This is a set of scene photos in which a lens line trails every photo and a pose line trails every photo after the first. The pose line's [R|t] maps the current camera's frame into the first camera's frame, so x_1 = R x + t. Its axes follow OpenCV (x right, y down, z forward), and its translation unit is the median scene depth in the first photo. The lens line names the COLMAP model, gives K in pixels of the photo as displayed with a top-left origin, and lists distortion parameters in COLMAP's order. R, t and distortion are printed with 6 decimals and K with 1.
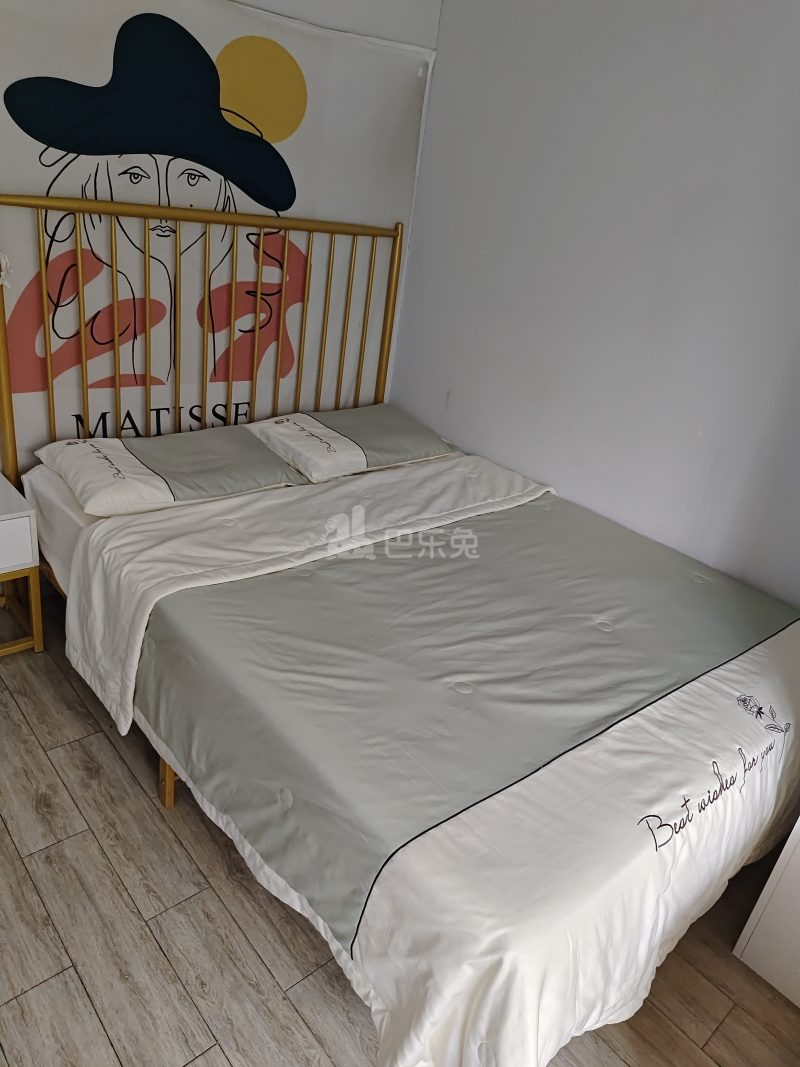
lens RADIAL K [[751.2, 0, 398.6], [0, 751.2, 518.1], [0, 0, 1]] dist [0.006571, -0.007125]
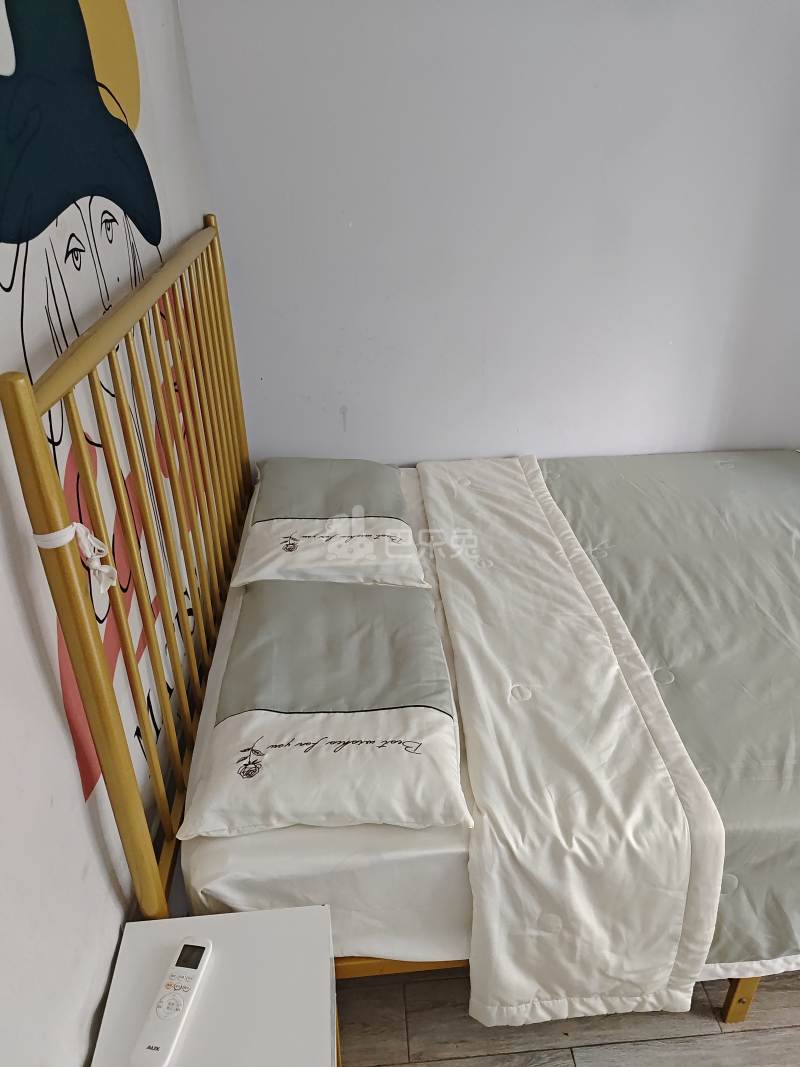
lens RADIAL K [[732.3, 0, 393.5], [0, 732.3, 544.7], [0, 0, 1]] dist [0.051243, -0.042166]
pose [[0.596234, -0.522760, 0.609284, -0.576278], [0.419152, 0.849989, 0.319108, -0.344077], [-0.684702, 0.065120, 0.725908, 0.498666]]
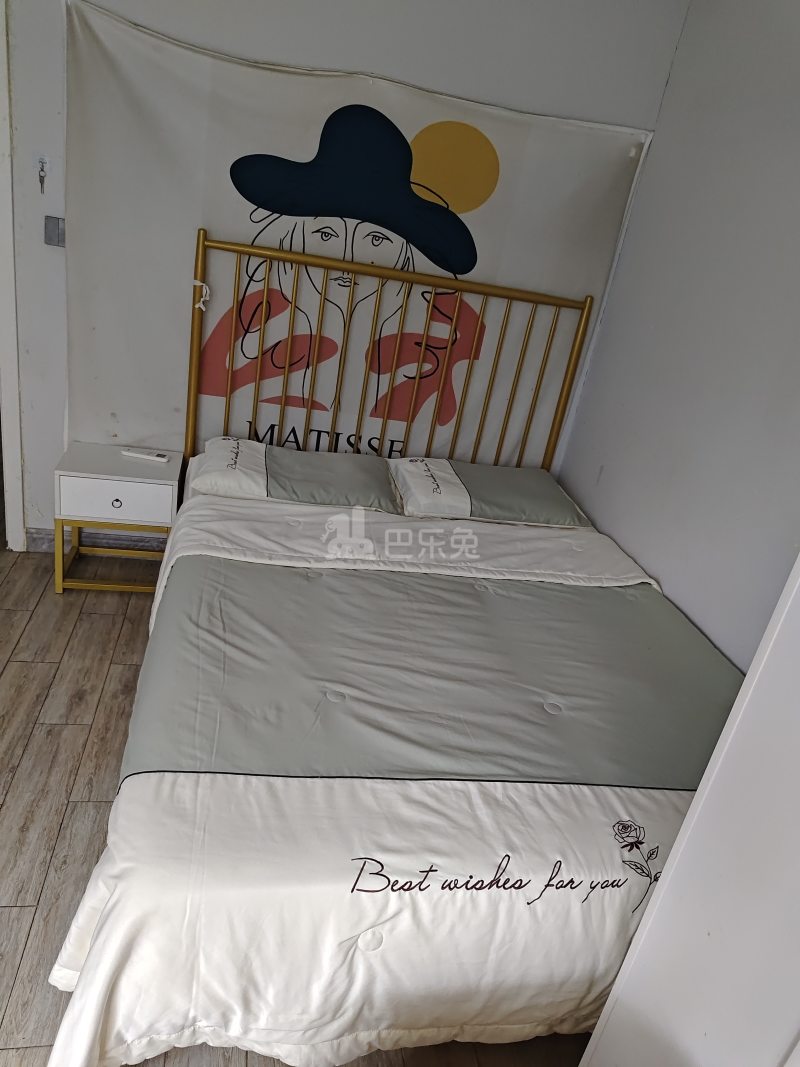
lens RADIAL K [[735.9, 0, 385.2], [0, 735.9, 519.4], [0, 0, 1]] dist [0.024592, -0.025048]
pose [[0.857849, 0.208829, -0.469558, 0.363112], [-0.259664, 0.964632, -0.045382, 0.013908], [0.443474, 0.160859, 0.881734, 0.068728]]
